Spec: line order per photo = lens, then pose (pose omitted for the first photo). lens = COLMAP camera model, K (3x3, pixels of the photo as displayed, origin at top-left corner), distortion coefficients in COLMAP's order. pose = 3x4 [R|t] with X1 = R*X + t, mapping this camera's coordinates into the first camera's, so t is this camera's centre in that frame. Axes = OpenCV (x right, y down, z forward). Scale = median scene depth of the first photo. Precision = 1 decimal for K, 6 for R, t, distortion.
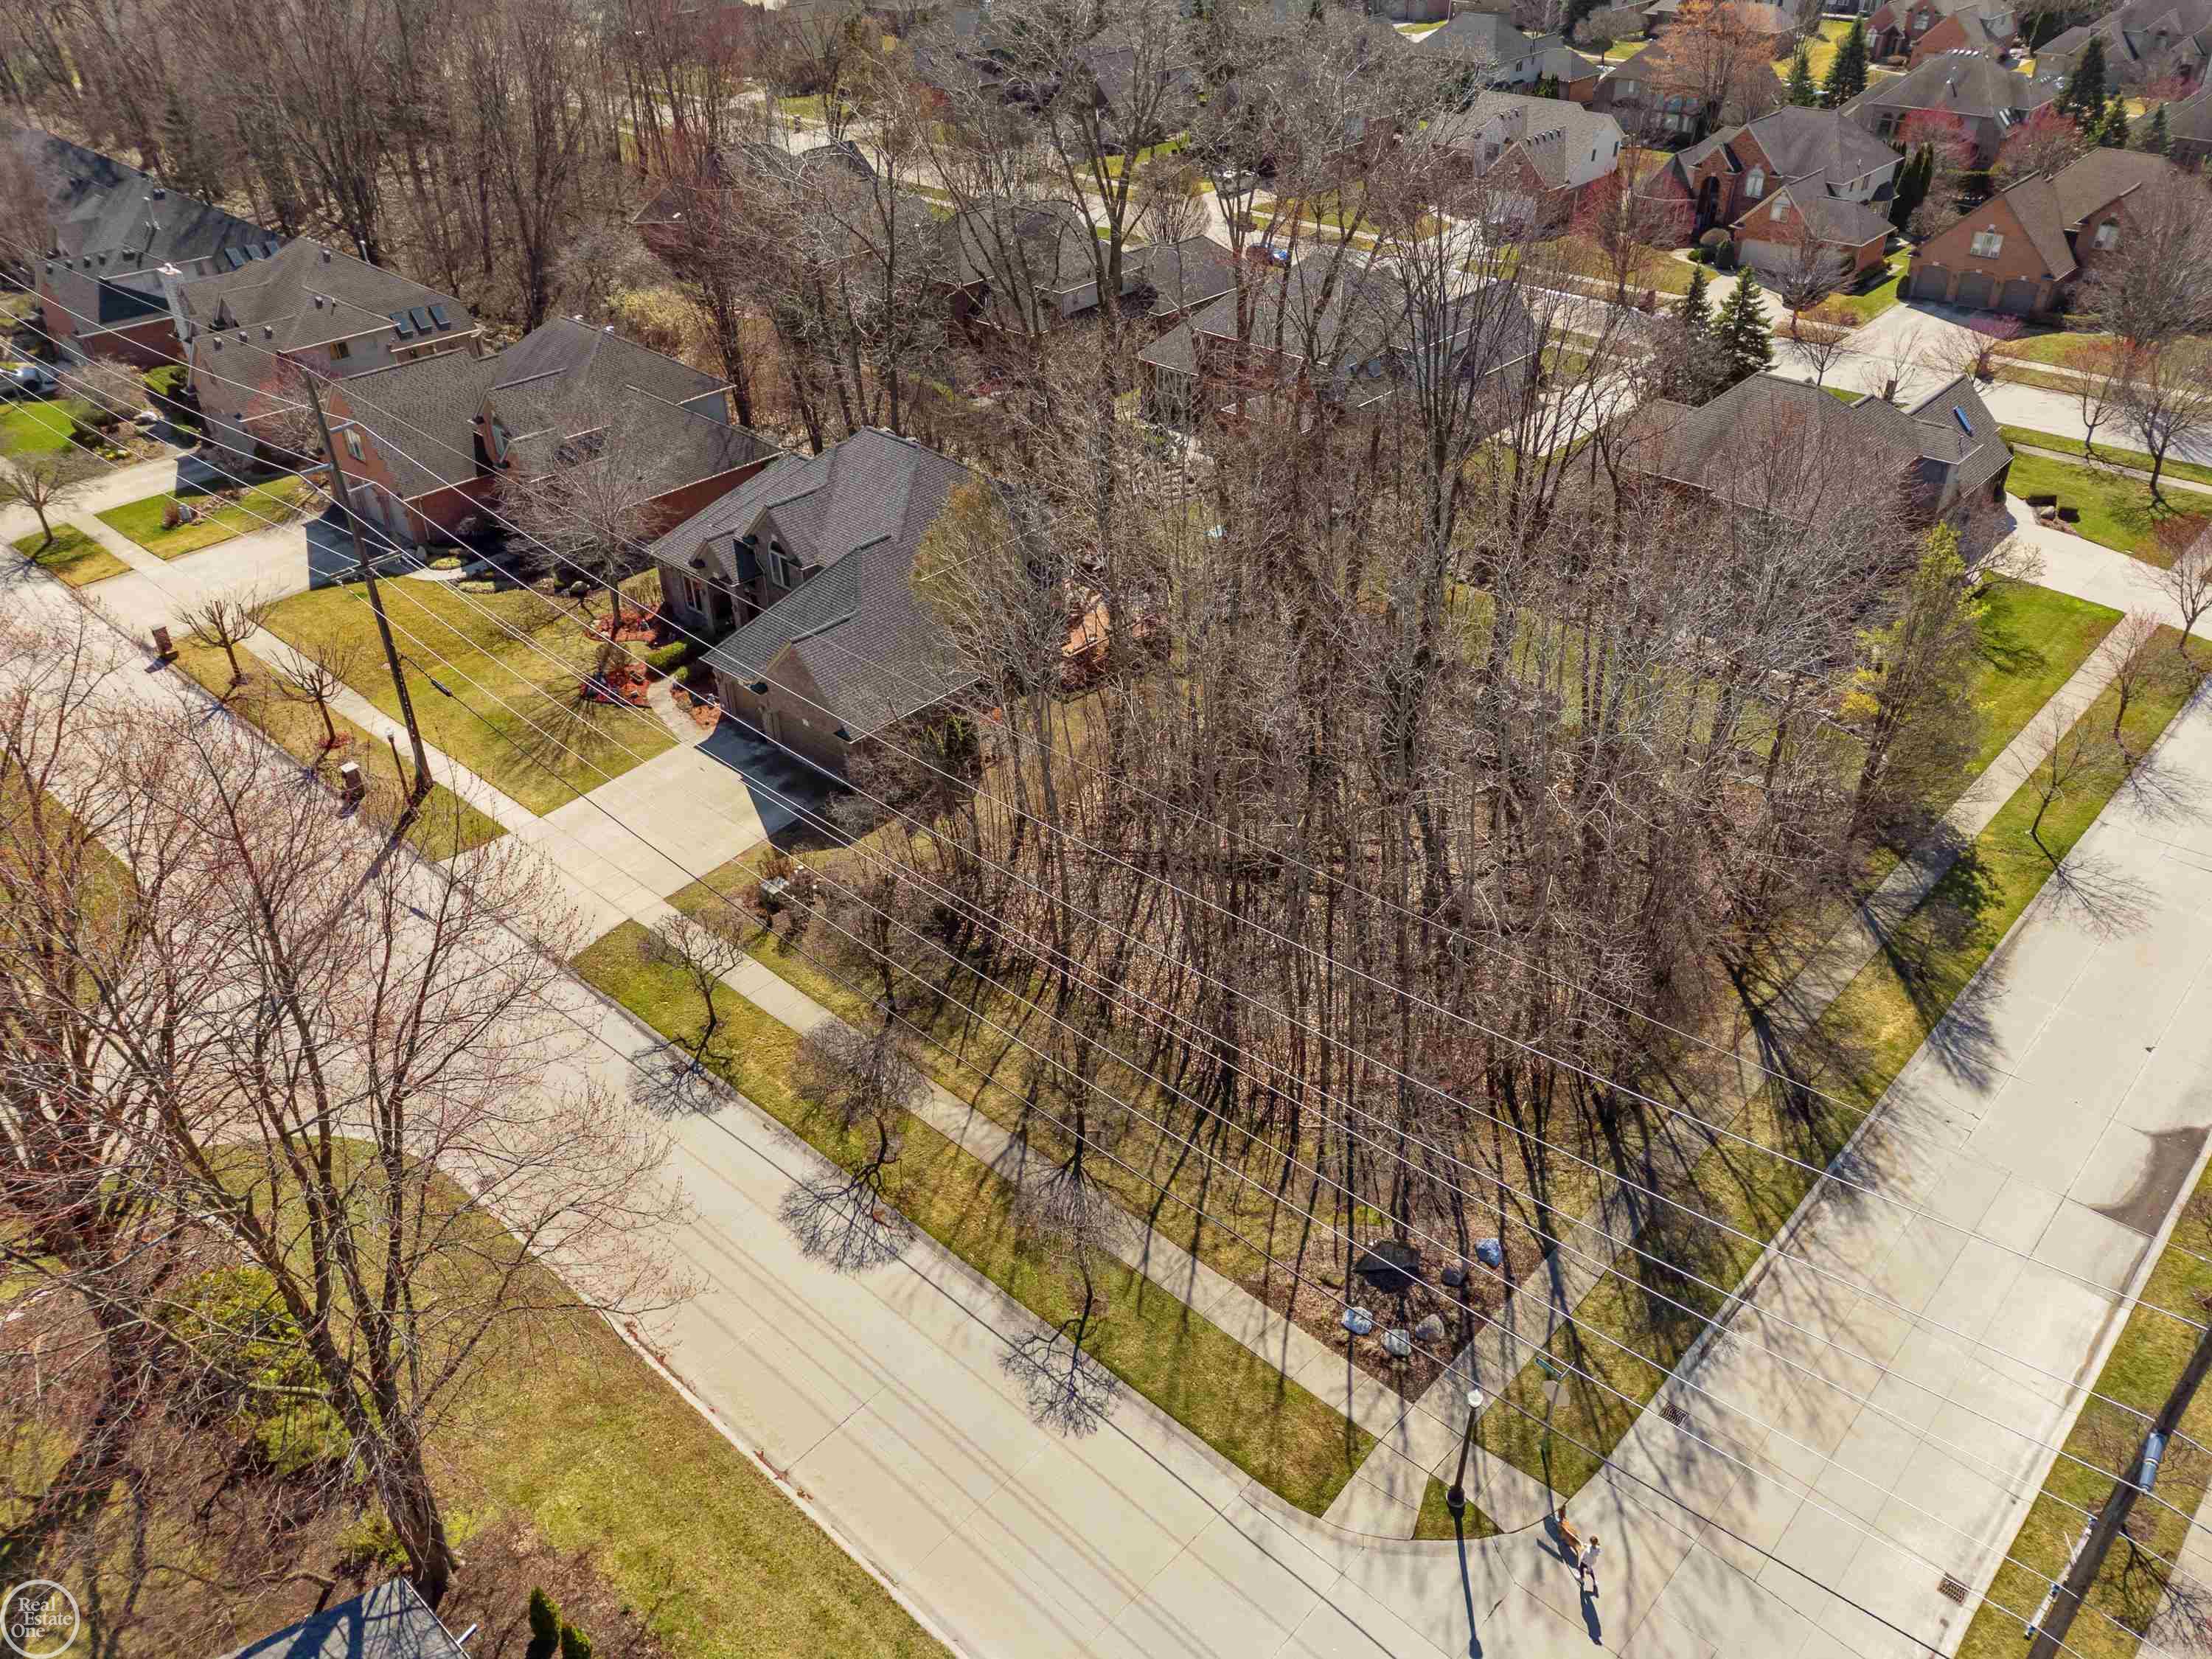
lens RADIAL K [[1650.0, 0, 1098.9], [0, 1650.0, 845.8], [0, 0, 1]] dist [-0.001064, 0.030414]
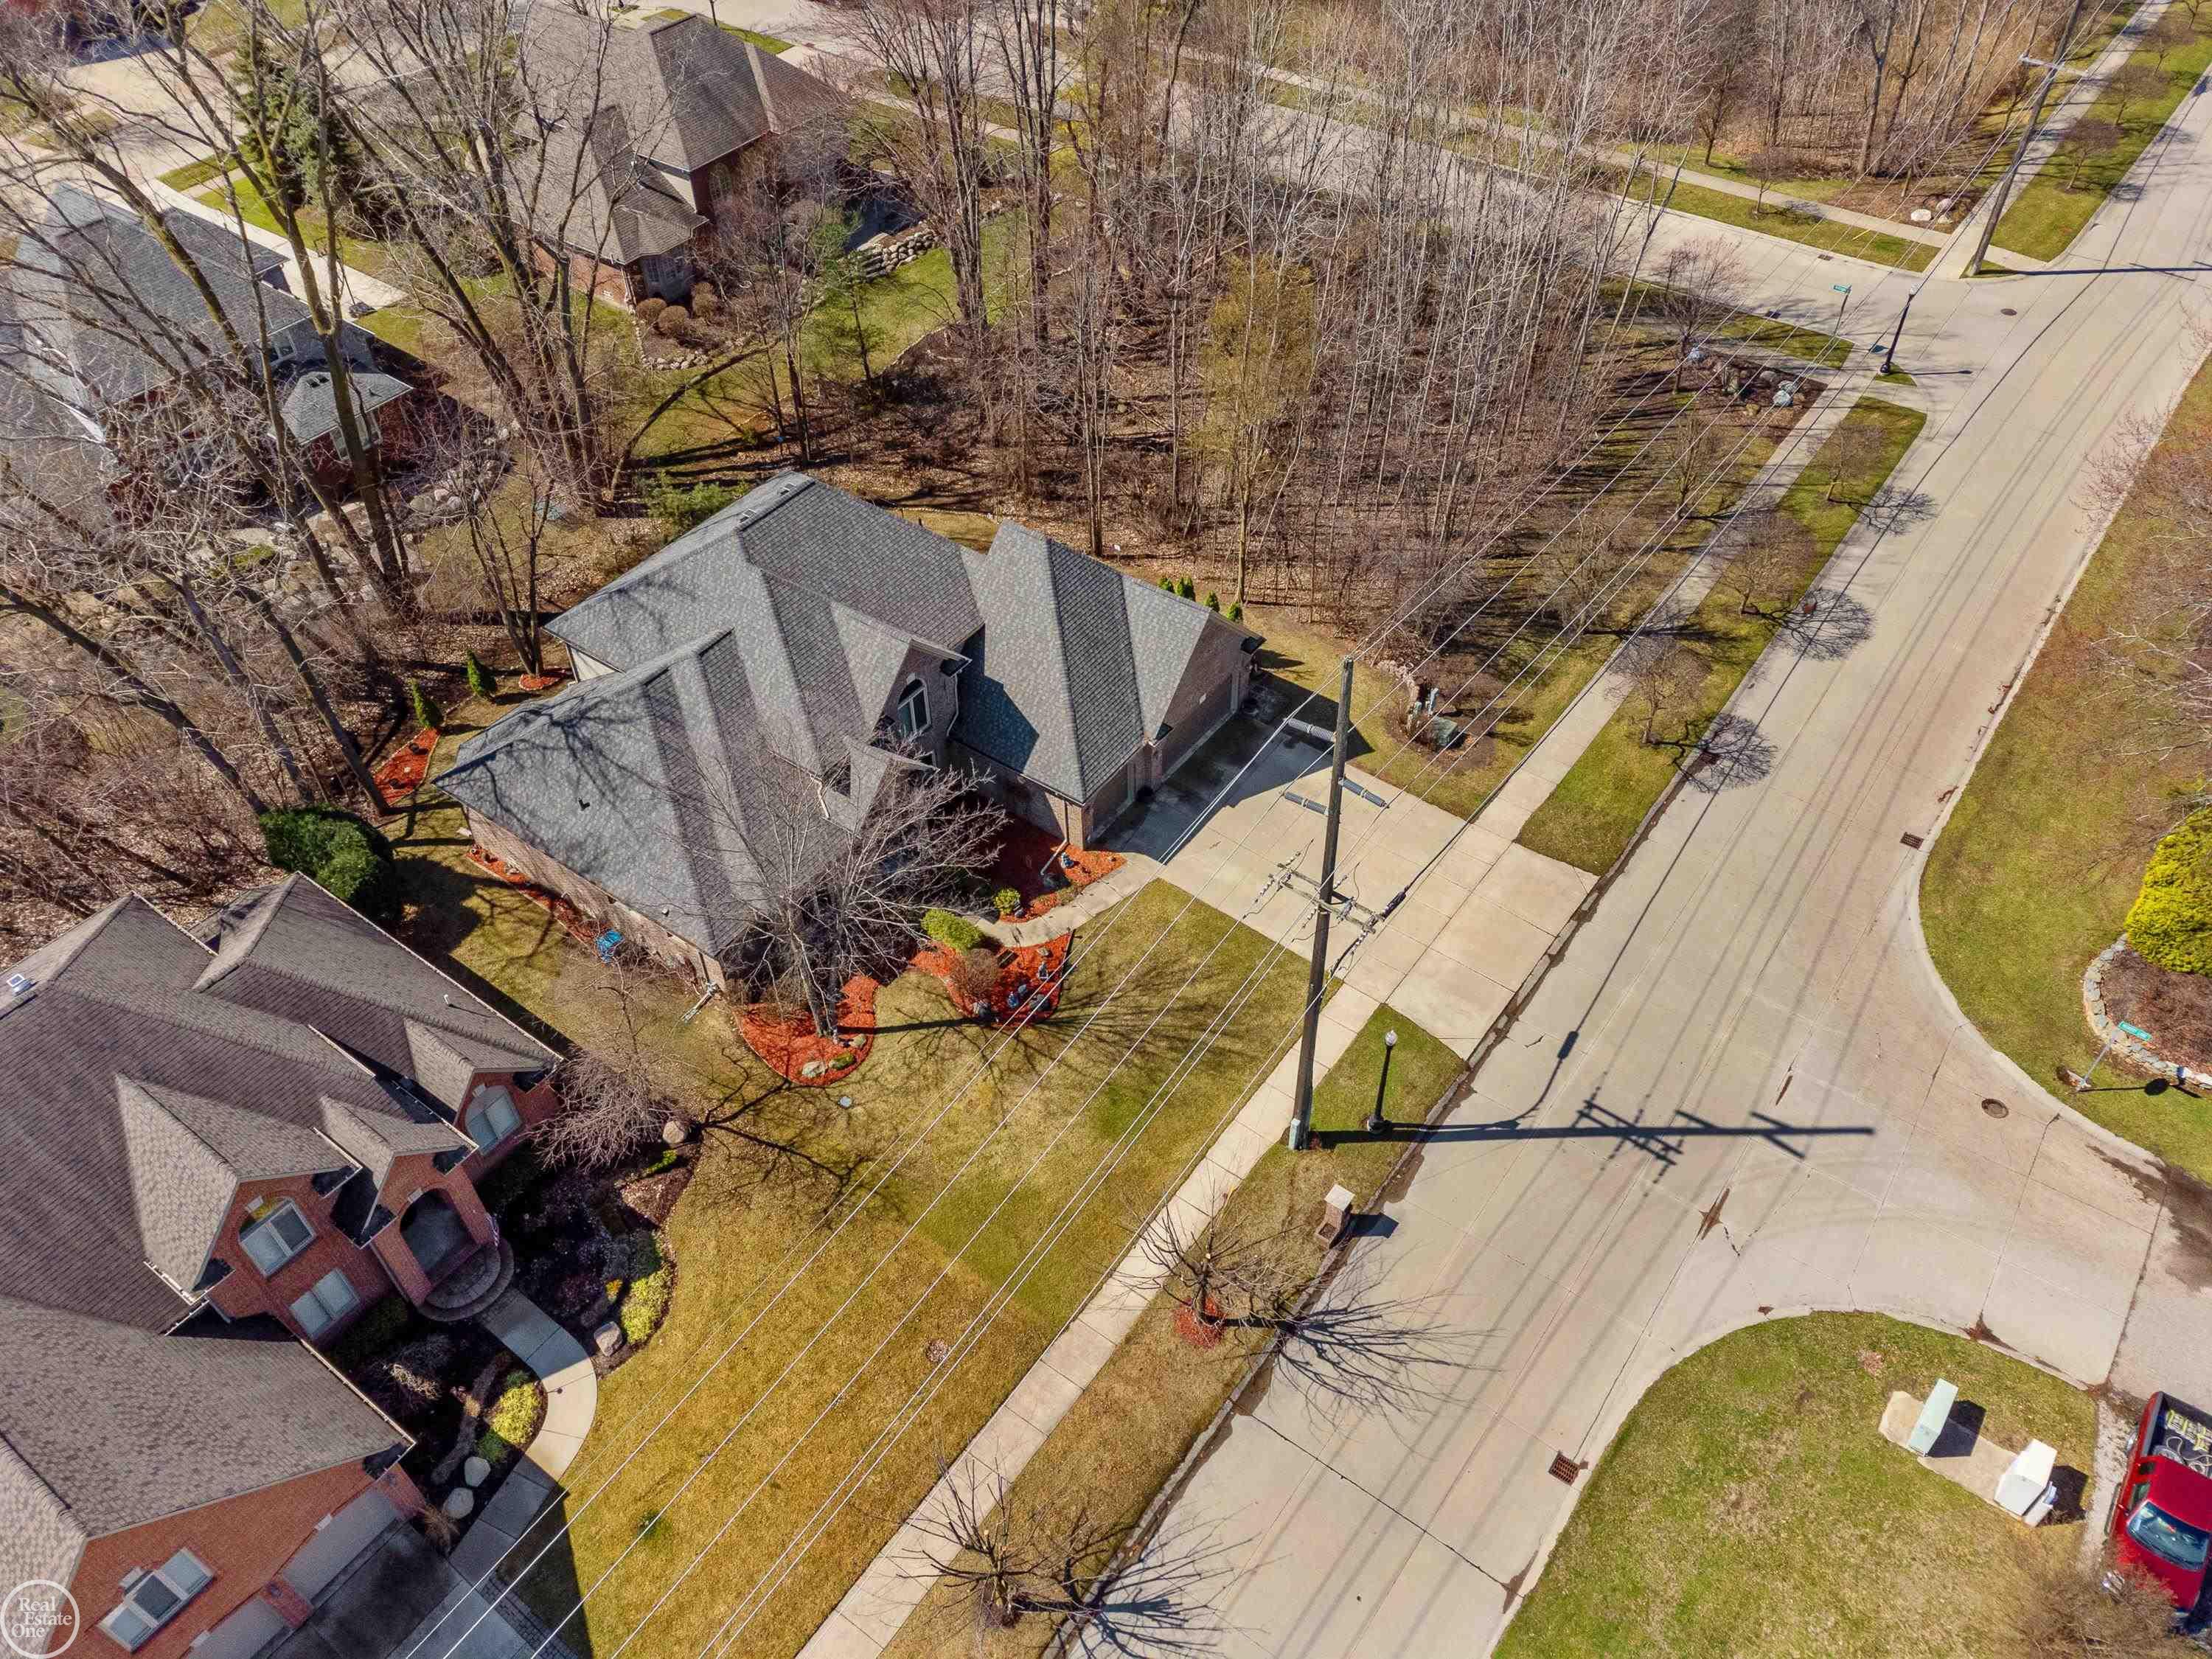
lens RADIAL K [[1650.0, 0, 1102.9], [0, 1650.0, 830.3], [0, 0, 1]] dist [-0.001064, 0.030414]
pose [[-0.105476, -0.699474, 0.706832, -0.766772], [0.586218, 0.530419, 0.612376, -0.548828], [-0.803258, 0.478949, 0.354098, 0.747211]]
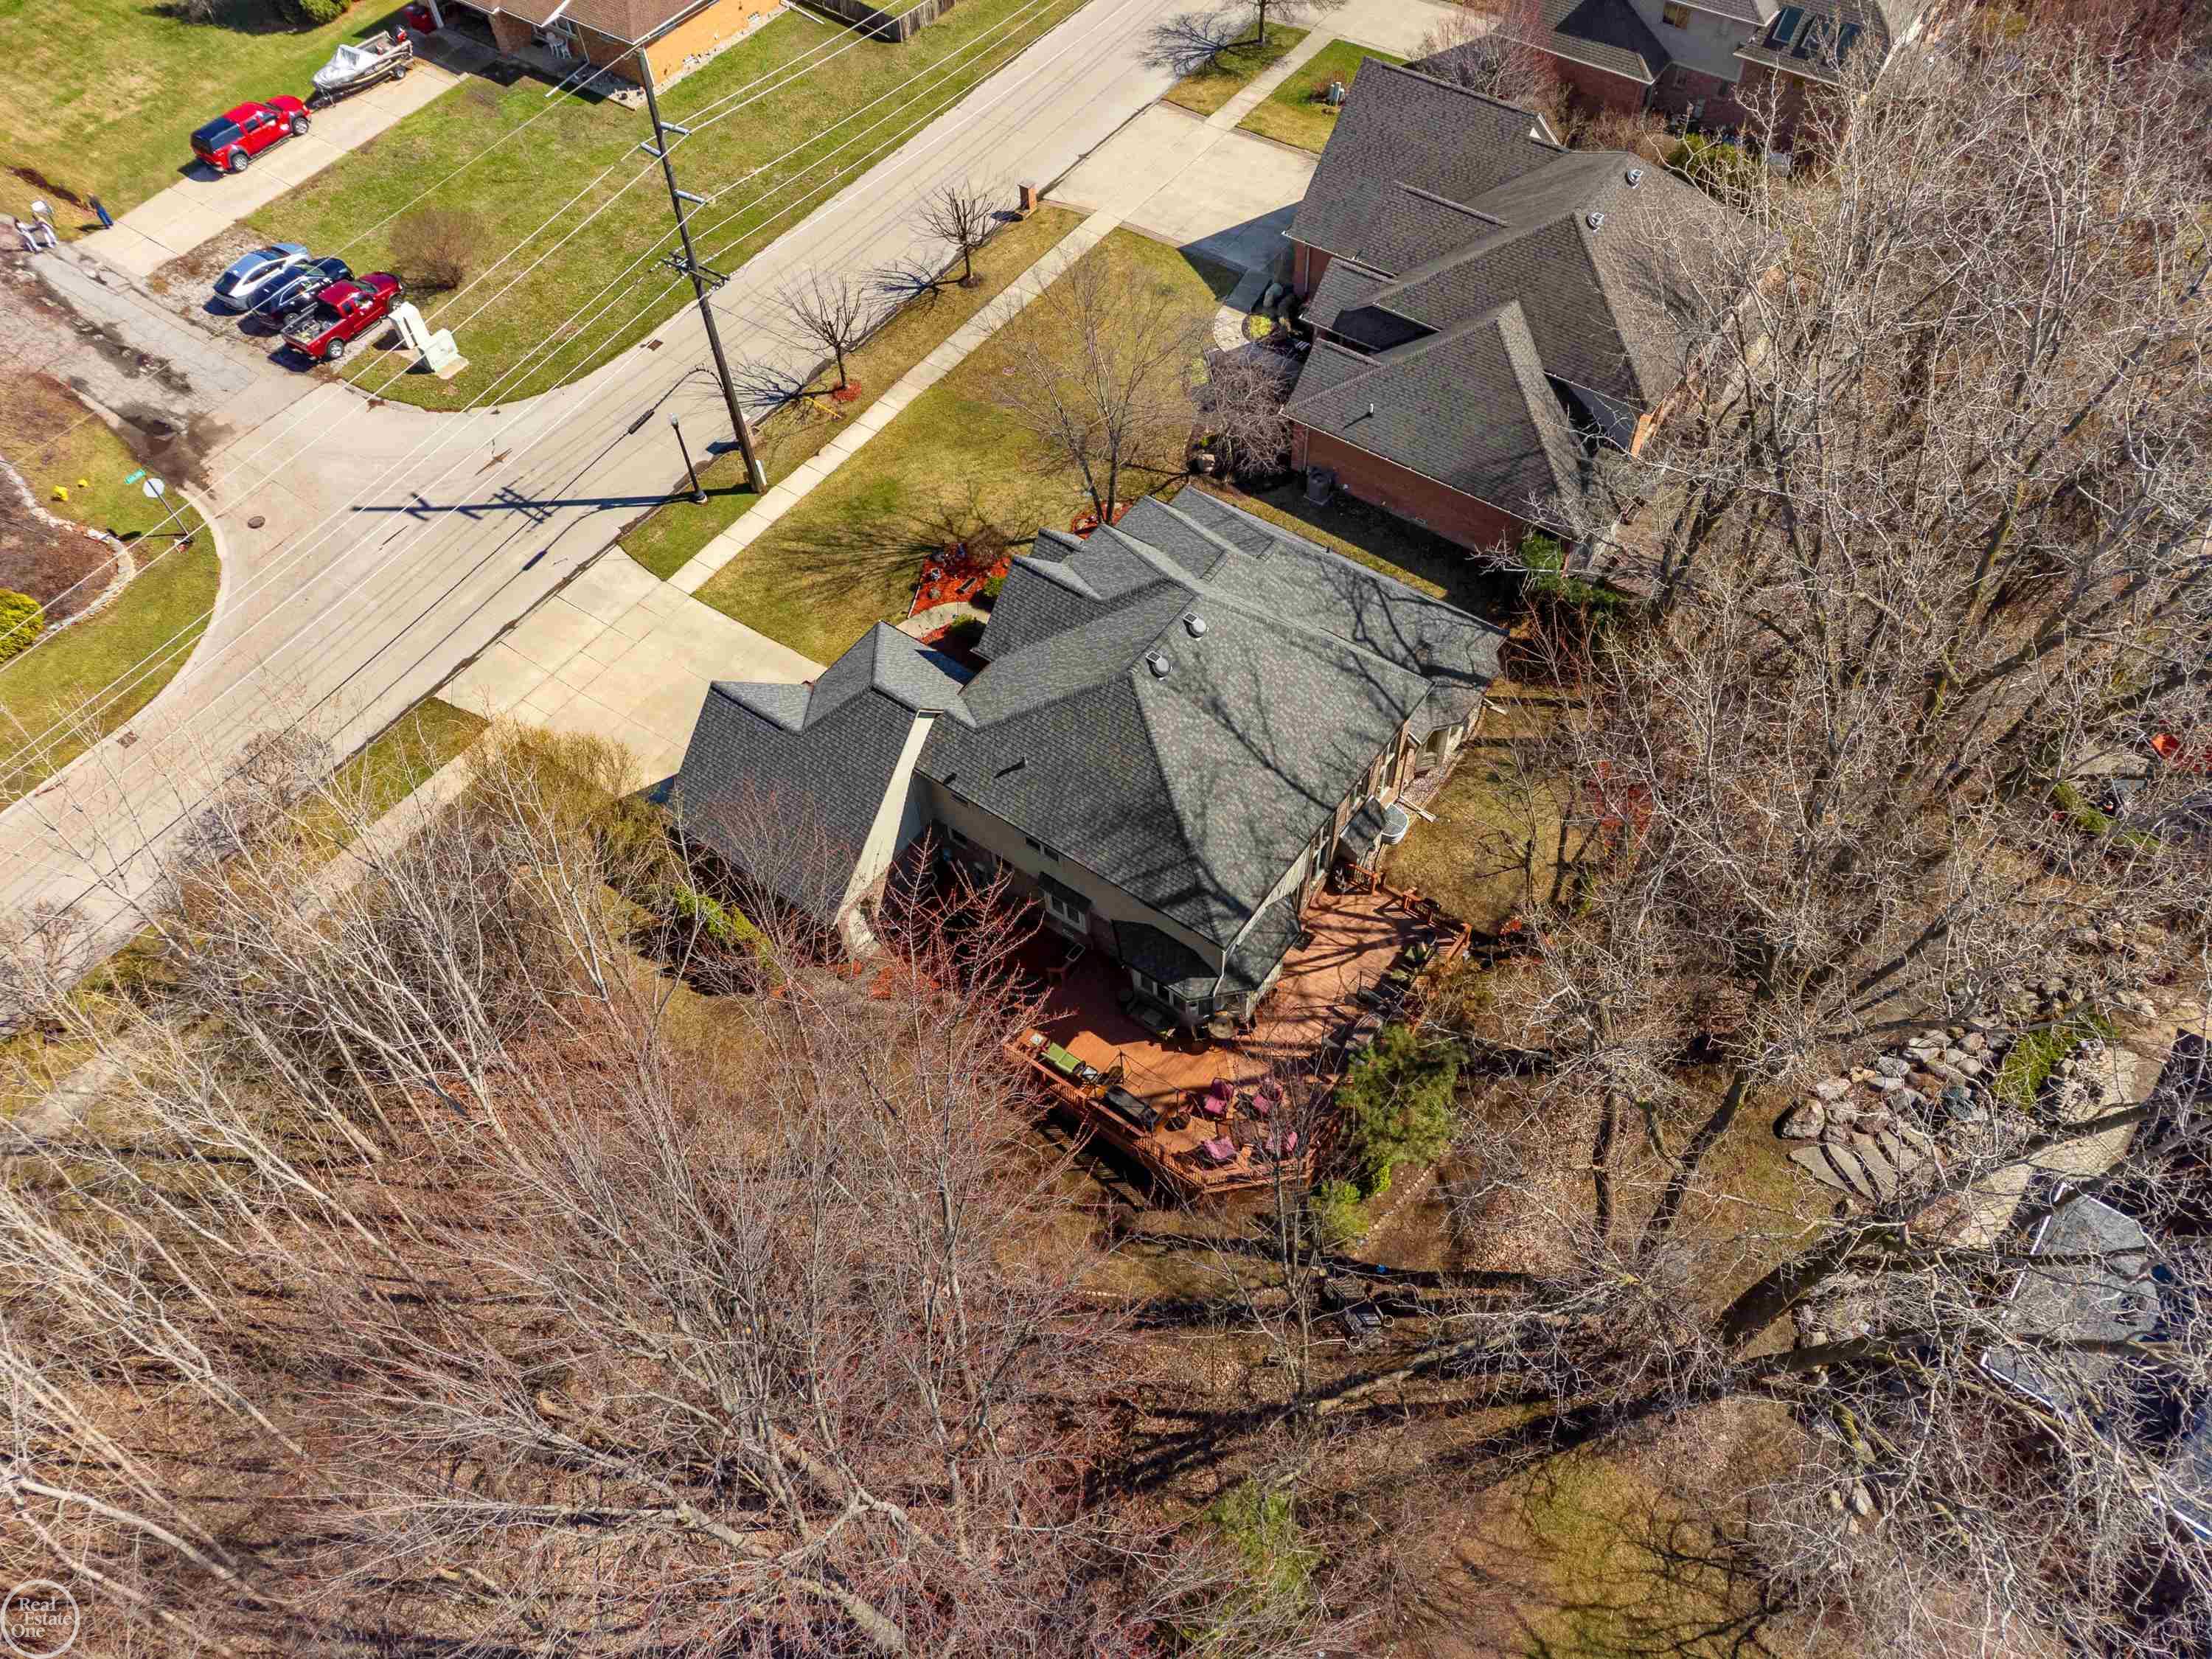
lens RADIAL K [[1650.0, 0, 1109.9], [0, 1650.0, 829.1], [0, 0, 1]] dist [-0.001064, 0.030414]
pose [[0.110190, 0.808067, -0.578693, 0.305733], [-0.530401, 0.540210, 0.653336, -0.633098], [0.840555, 0.234948, 0.488125, 0.738475]]
